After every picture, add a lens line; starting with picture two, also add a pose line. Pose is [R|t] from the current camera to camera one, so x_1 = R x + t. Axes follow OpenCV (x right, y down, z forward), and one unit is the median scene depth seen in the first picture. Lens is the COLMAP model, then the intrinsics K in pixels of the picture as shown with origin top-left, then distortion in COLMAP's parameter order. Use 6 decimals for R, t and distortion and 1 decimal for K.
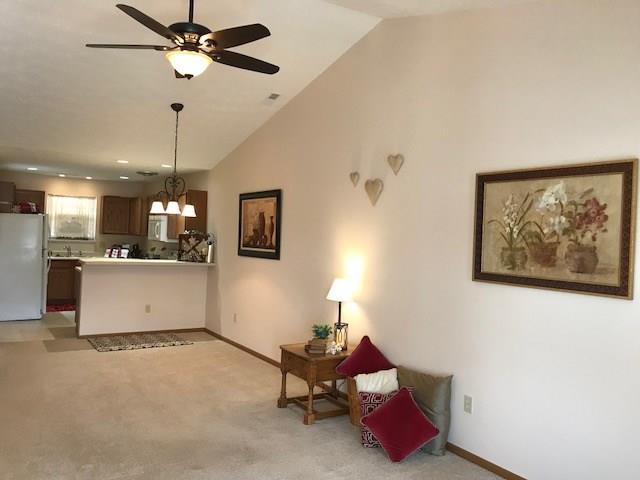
lens RADIAL K [[524.9, 0, 318.2], [0, 524.9, 233.2], [0, 0, 1]] dist [0.057914, -0.069910]
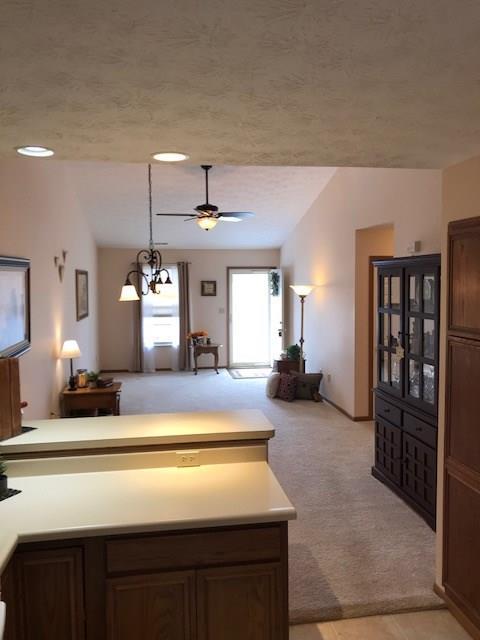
lens RADIAL K [[524.9, 0, 240.9], [0, 524.9, 313.5], [0, 0, 1]] dist [0.057914, -0.069910]
pose [[-0.912471, -0.061787, 0.404449, -0.590158], [-0.033041, 0.996431, 0.077679, -0.063554], [-0.407805, 0.057516, -0.911256, 1.361735]]
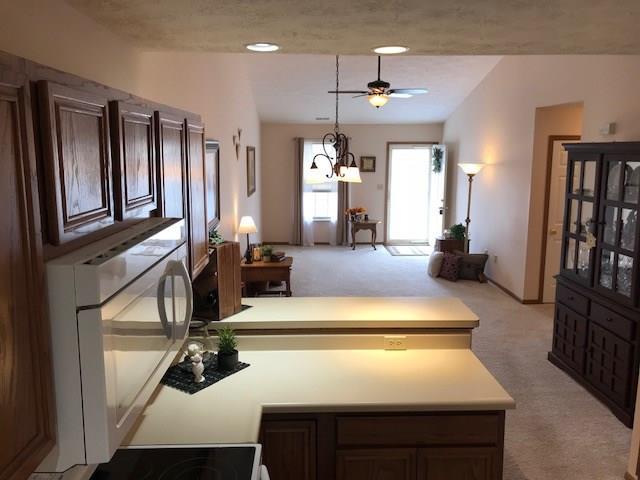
lens RADIAL K [[524.9, 0, 318.2], [0, 524.9, 233.2], [0, 0, 1]] dist [0.057914, -0.069910]
pose [[-0.856290, -0.124558, 0.501251, -0.549590], [-0.040813, 0.983769, 0.174739, -0.077207], [-0.514880, 0.129170, -0.847475, 1.393758]]
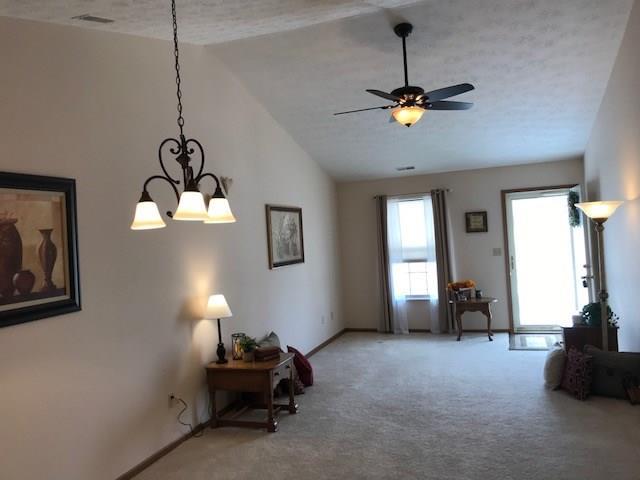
lens RADIAL K [[524.9, 0, 318.2], [0, 524.9, 233.2], [0, 0, 1]] dist [0.057914, -0.069910]
pose [[-0.614455, 0.003527, 0.788944, -0.568266], [0.032954, 0.999232, 0.021199, -0.027648], [-0.788263, 0.039025, -0.614100, 0.987586]]
